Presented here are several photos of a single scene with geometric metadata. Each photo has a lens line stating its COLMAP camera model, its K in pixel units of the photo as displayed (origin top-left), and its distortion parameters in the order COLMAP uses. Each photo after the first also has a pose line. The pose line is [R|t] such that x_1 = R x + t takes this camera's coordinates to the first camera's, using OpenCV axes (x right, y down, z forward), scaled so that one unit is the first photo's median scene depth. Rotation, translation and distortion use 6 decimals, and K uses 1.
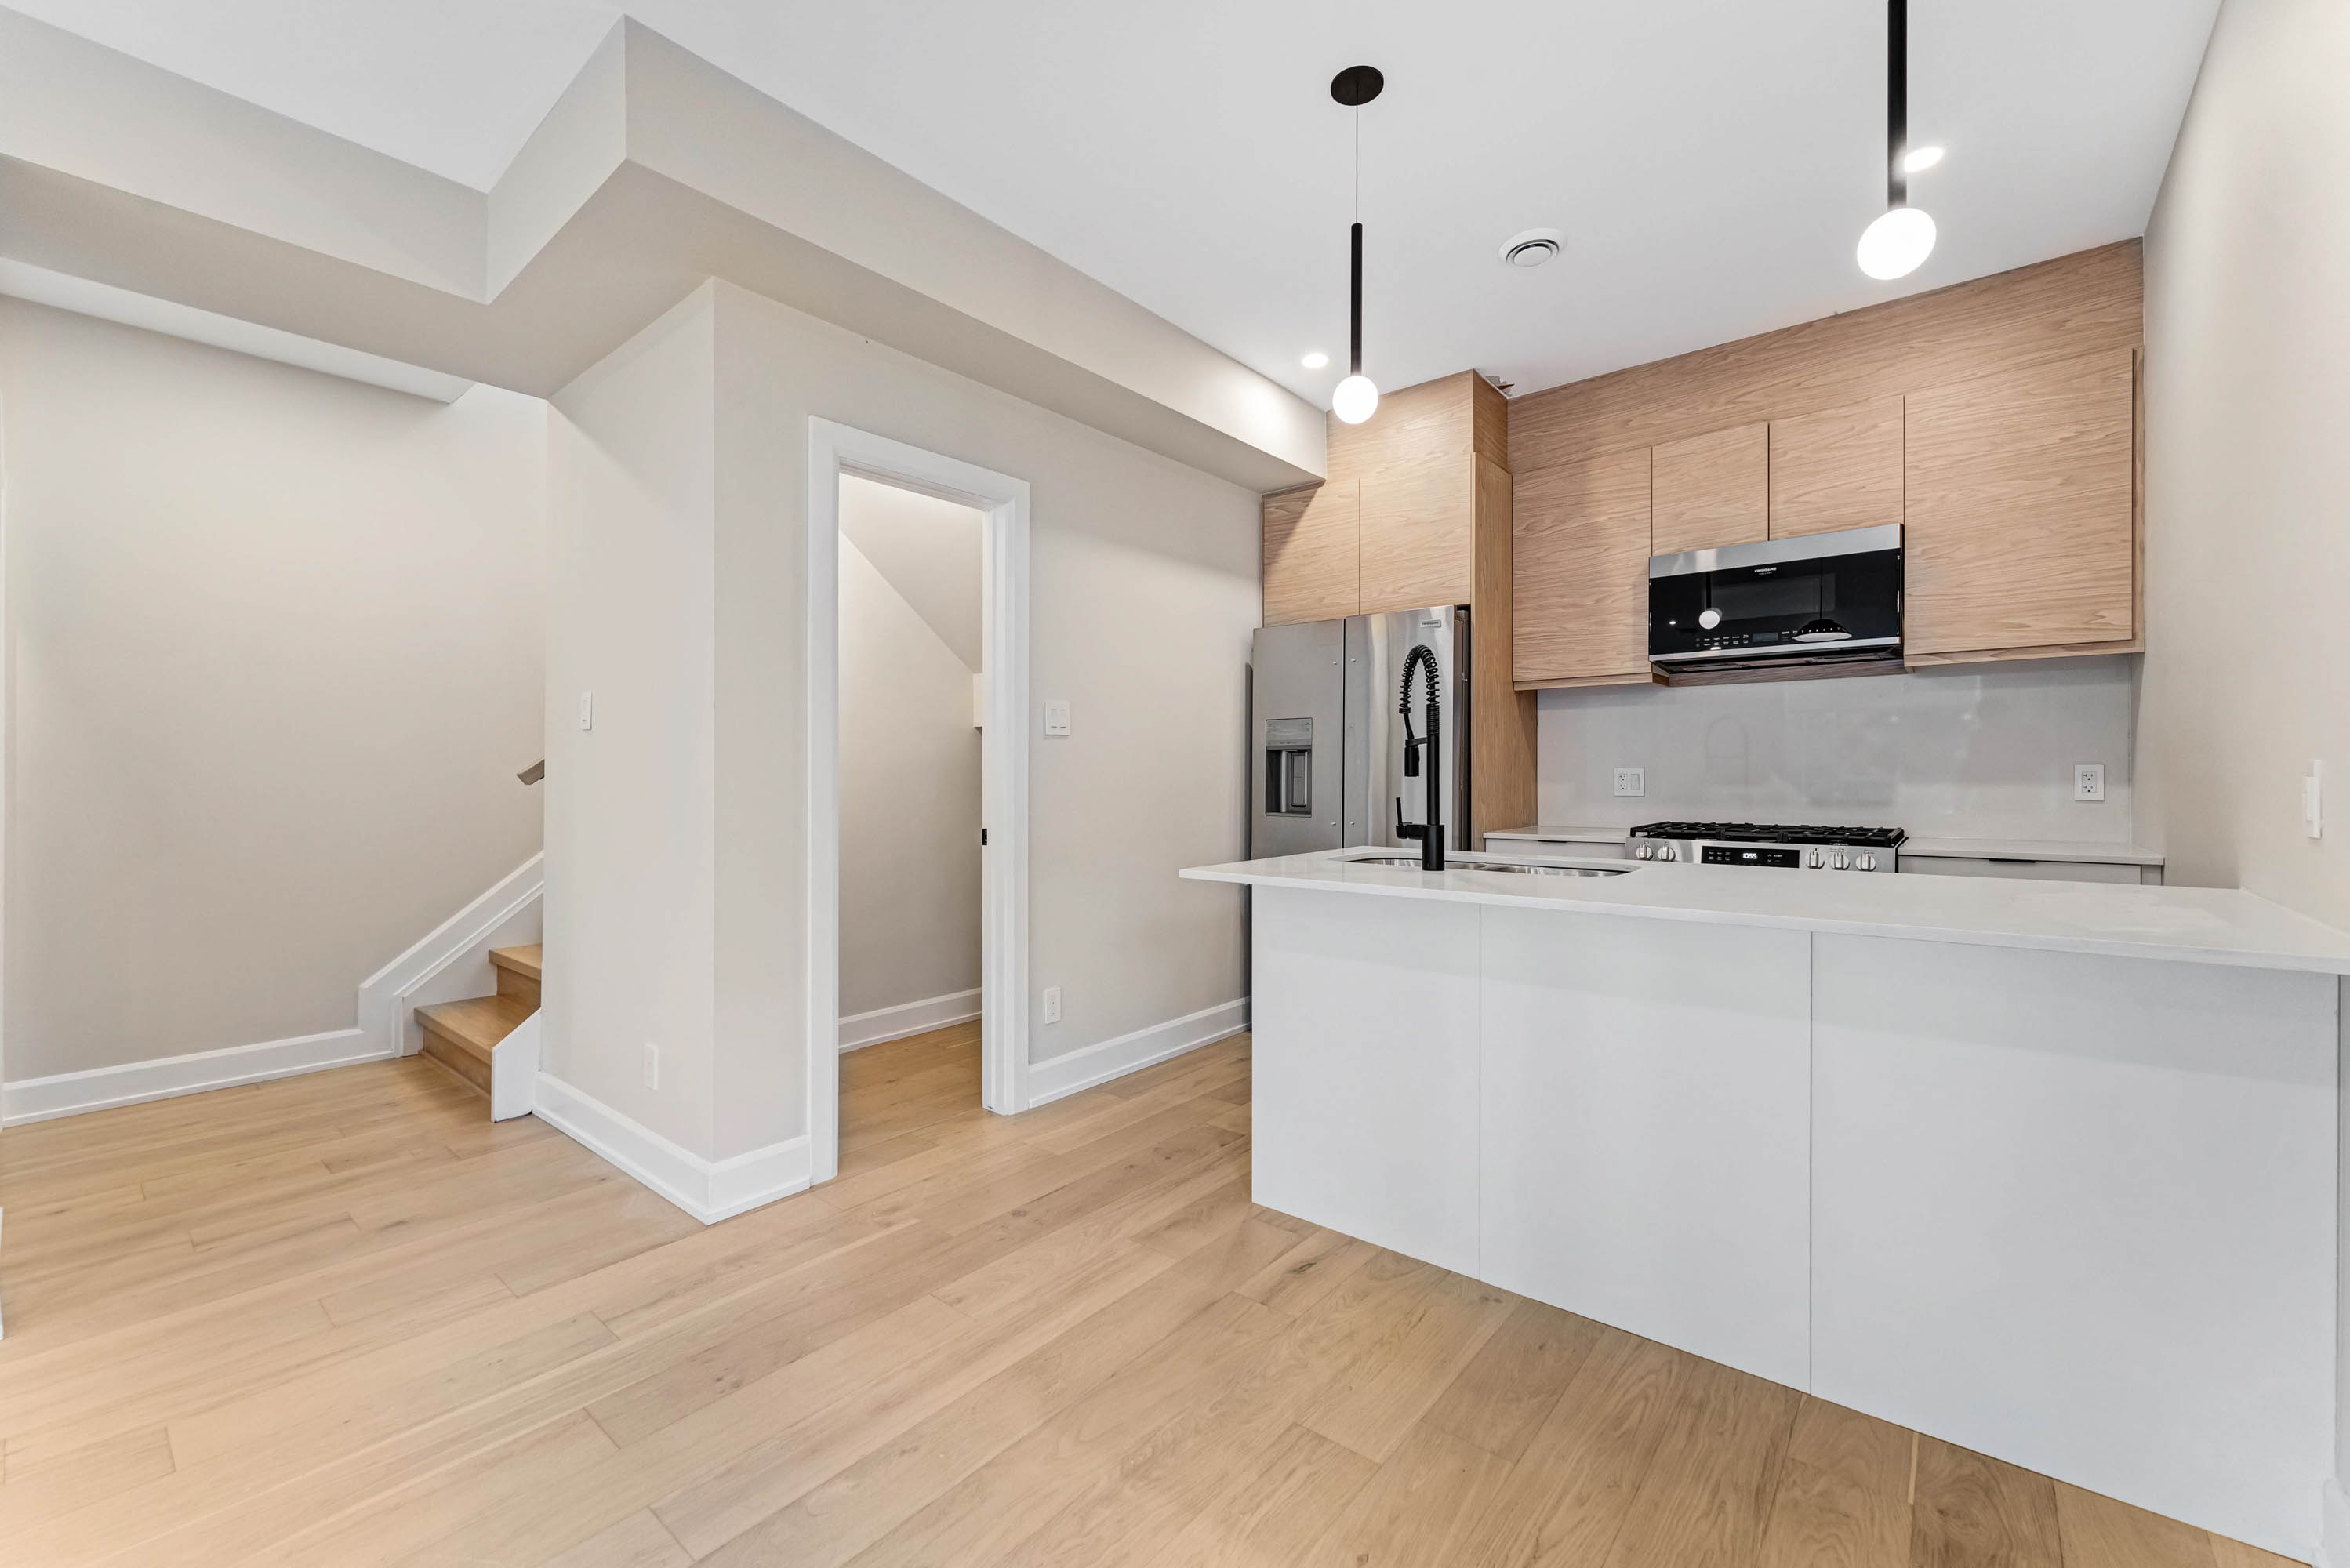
lens RADIAL K [[945.1, 0, 1187.8], [0, 945.1, 785.3], [0, 0, 1]] dist [-0.006596, -0.000201]
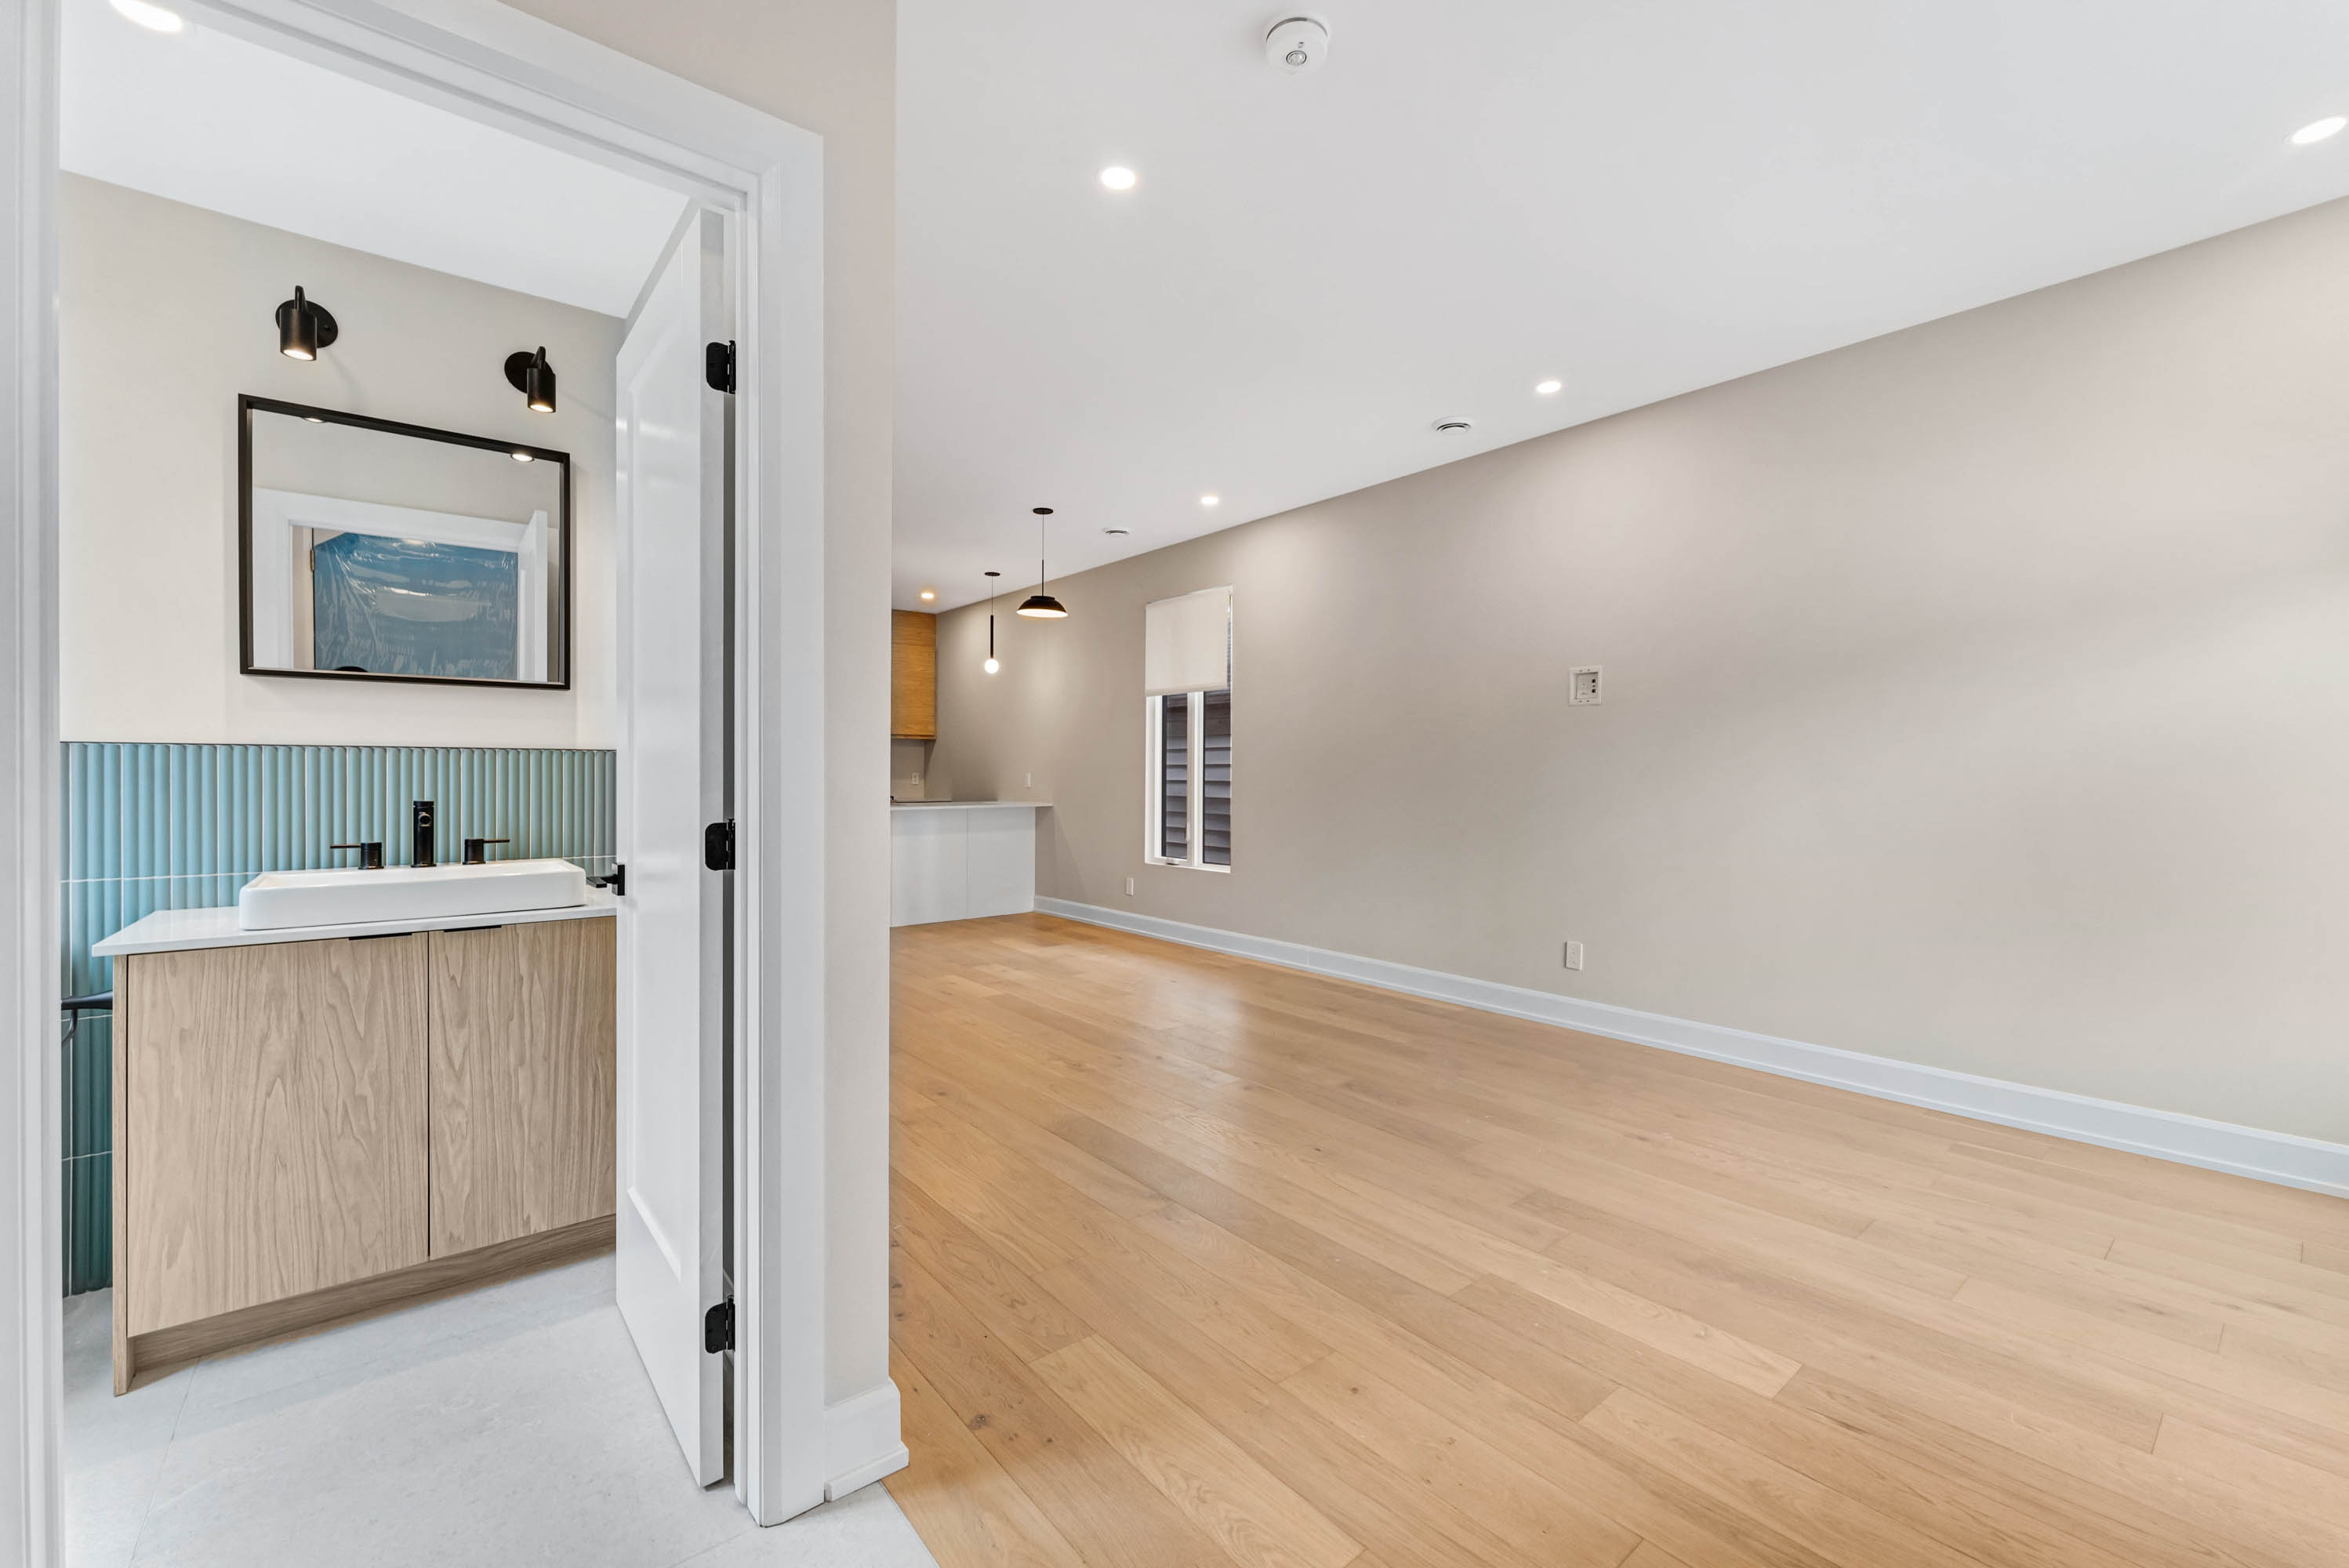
lens RADIAL K [[956.7, 0, 1181.0], [0, 956.7, 782.8], [0, 0, 1]] dist [-0.000916, -0.000058]
pose [[0.193027, 0.000161, 0.981193, -1.756281], [-0.000204, 1.000000, -0.000124, 0.008458], [-0.981193, -0.000176, 0.193027, -0.420327]]
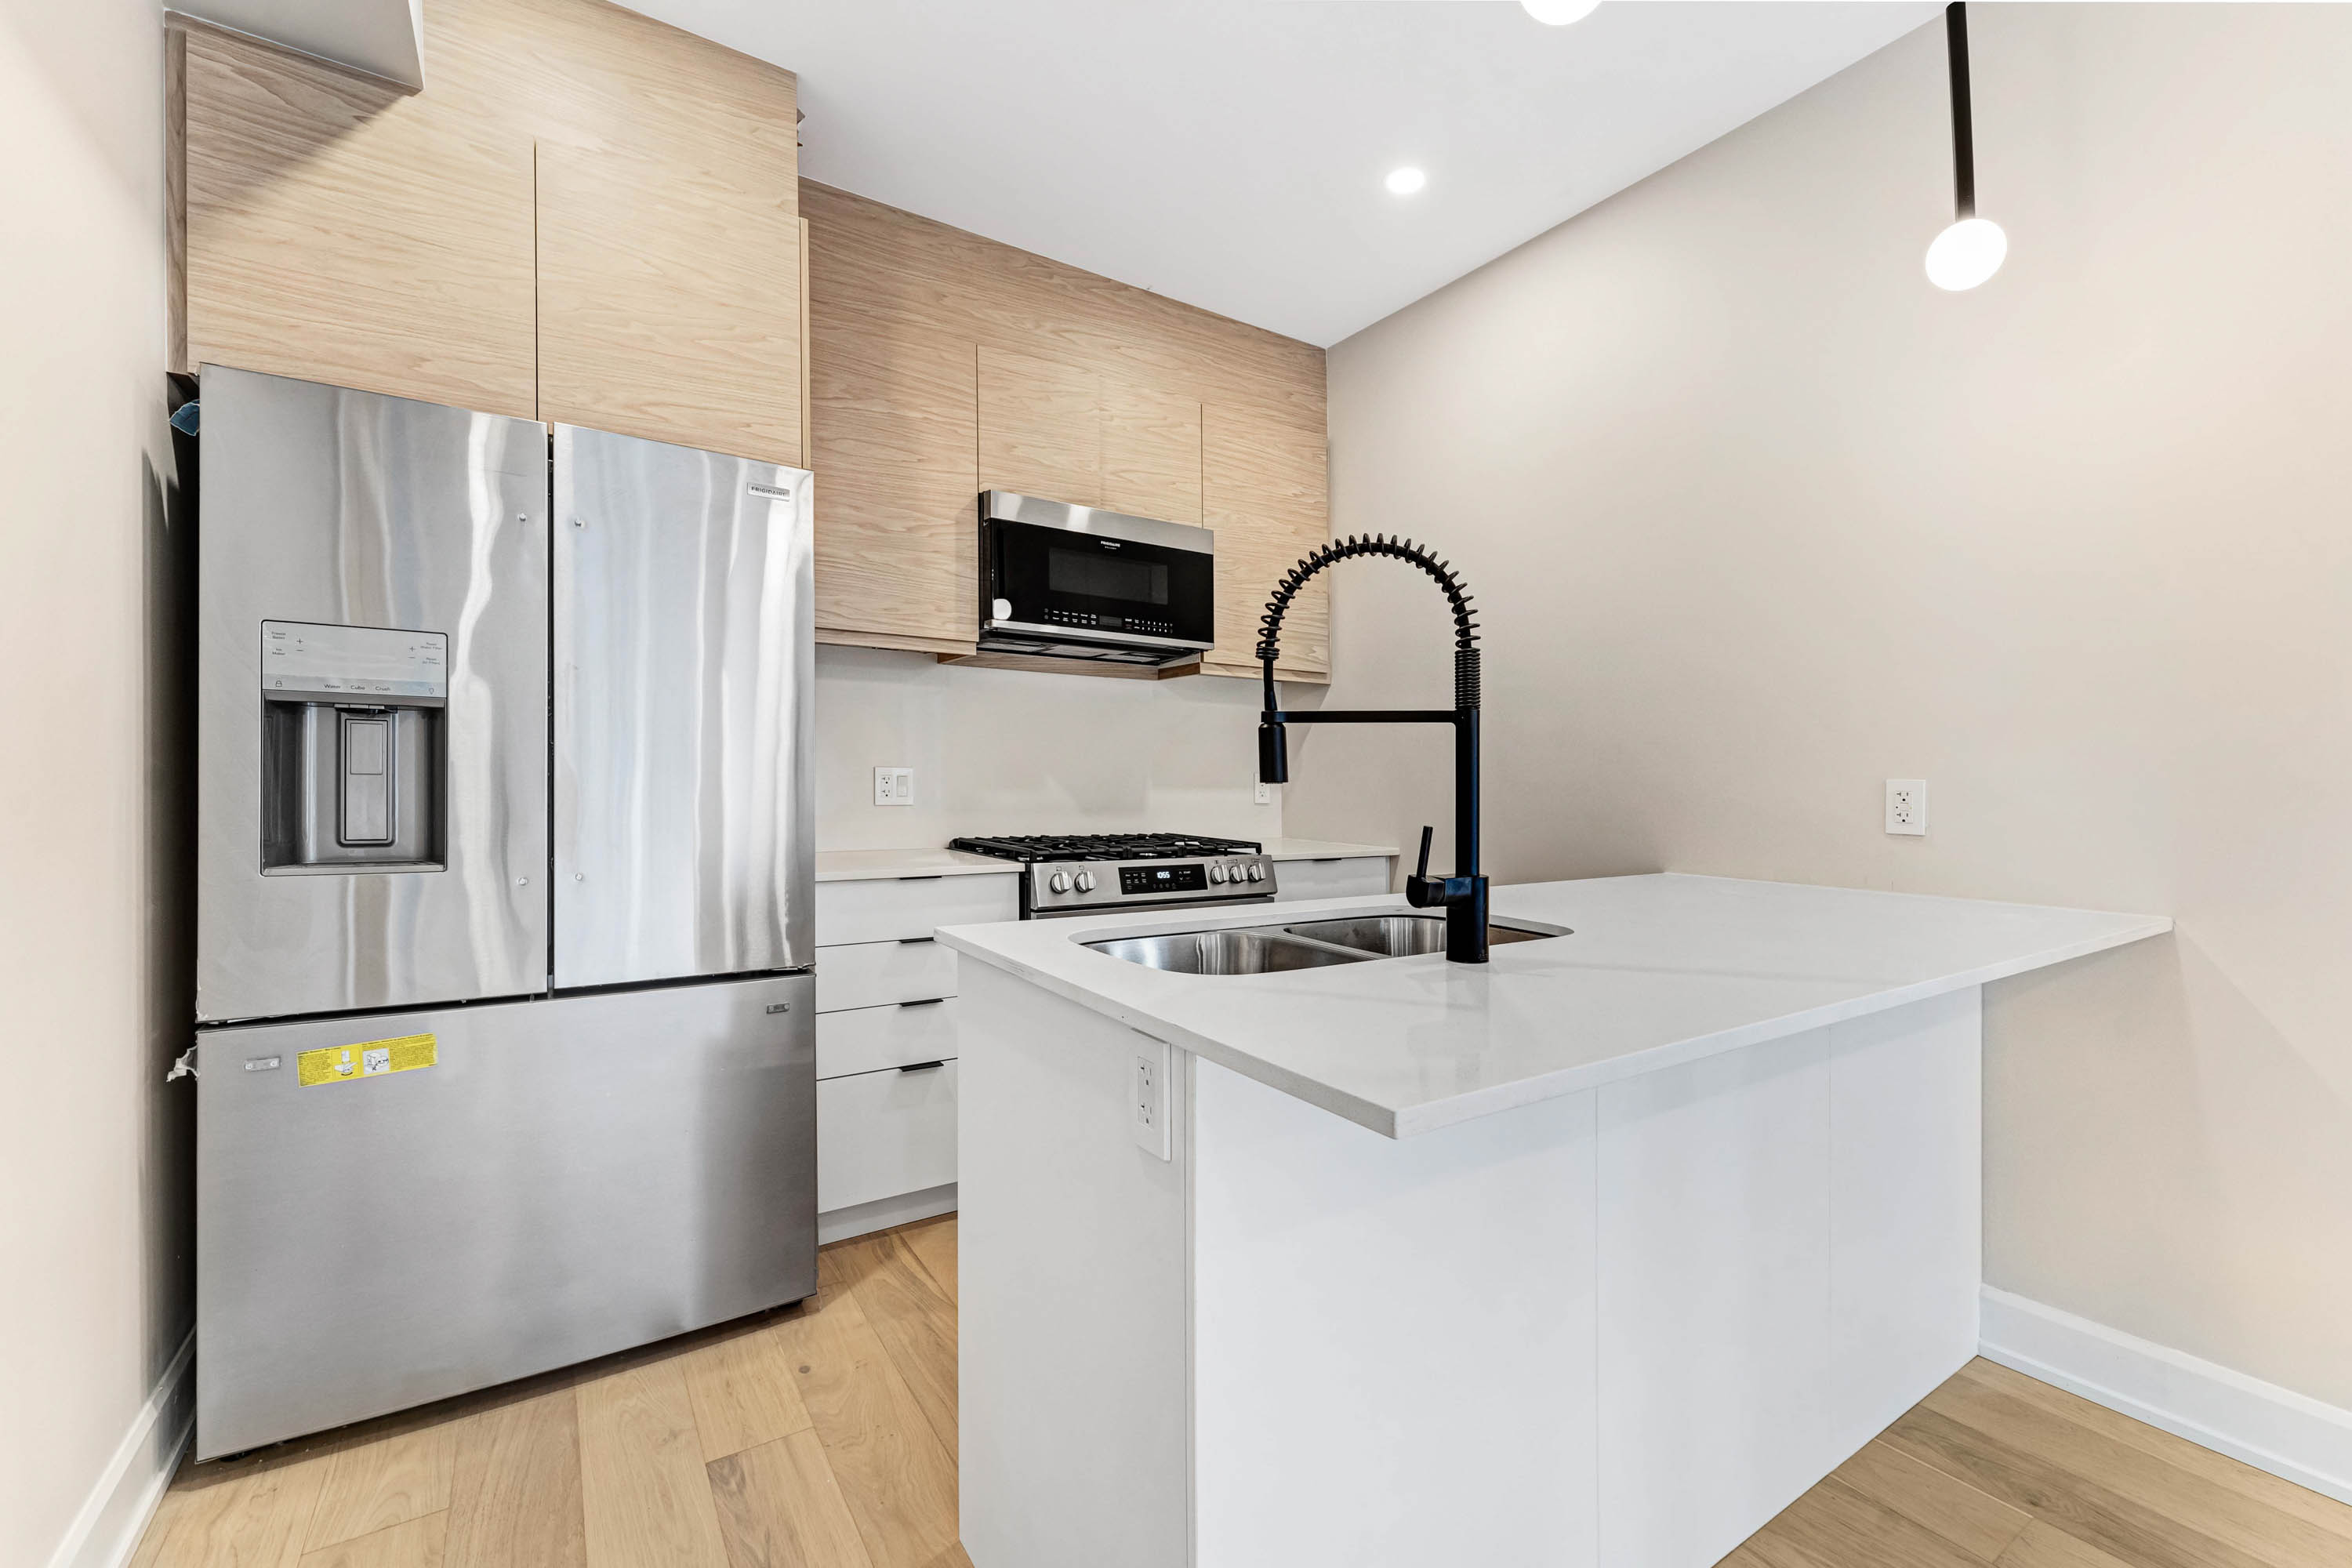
lens RADIAL K [[958.0, 0, 1182.5], [0, 958.0, 782.8], [0, 0, 1]] dist [-0.000916, -0.000058]
pose [[0.300187, 0.002986, 0.953876, -0.204052], [-0.004385, 0.999989, -0.001751, -0.006651], [-0.953870, -0.003657, 0.300197, 0.651162]]
